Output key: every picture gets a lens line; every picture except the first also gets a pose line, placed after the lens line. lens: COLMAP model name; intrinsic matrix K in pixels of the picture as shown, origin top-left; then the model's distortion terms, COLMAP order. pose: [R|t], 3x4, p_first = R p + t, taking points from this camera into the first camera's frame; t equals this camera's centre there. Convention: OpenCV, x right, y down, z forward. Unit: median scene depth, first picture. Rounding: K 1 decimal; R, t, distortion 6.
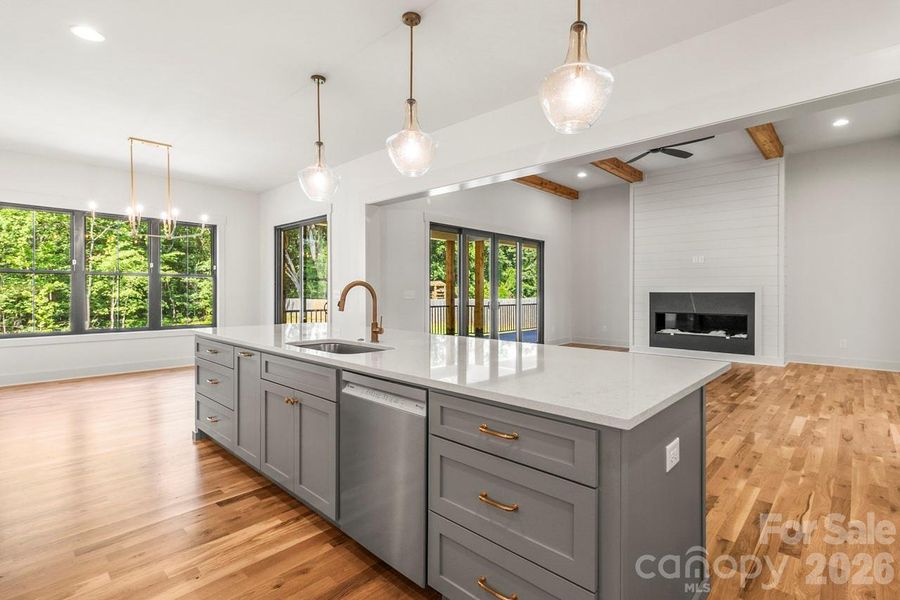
lens RADIAL K [[426.4, 0, 452.4], [0, 426.4, 291.1], [0, 0, 1]] dist [0.002309, 0.000620]
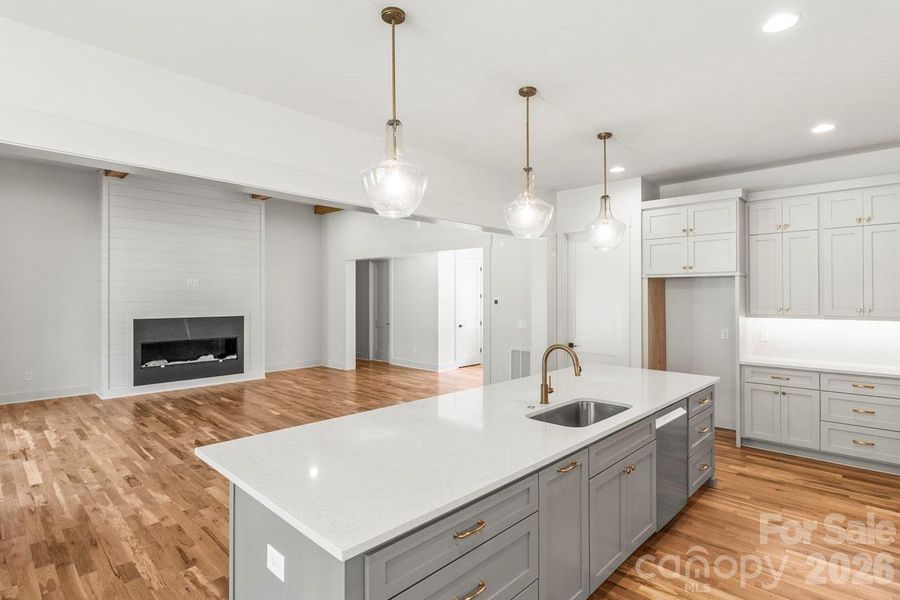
lens RADIAL K [[465.0, 0, 450.0], [0, 465.0, 300.0], [0, 0, 1]] dist [-0.001907, -0.000231]
pose [[0.018055, -0.009847, 0.999789, -0.469949], [-0.000782, 0.999951, 0.009862, -0.049475], [-0.999837, -0.000960, 0.018046, 0.445345]]
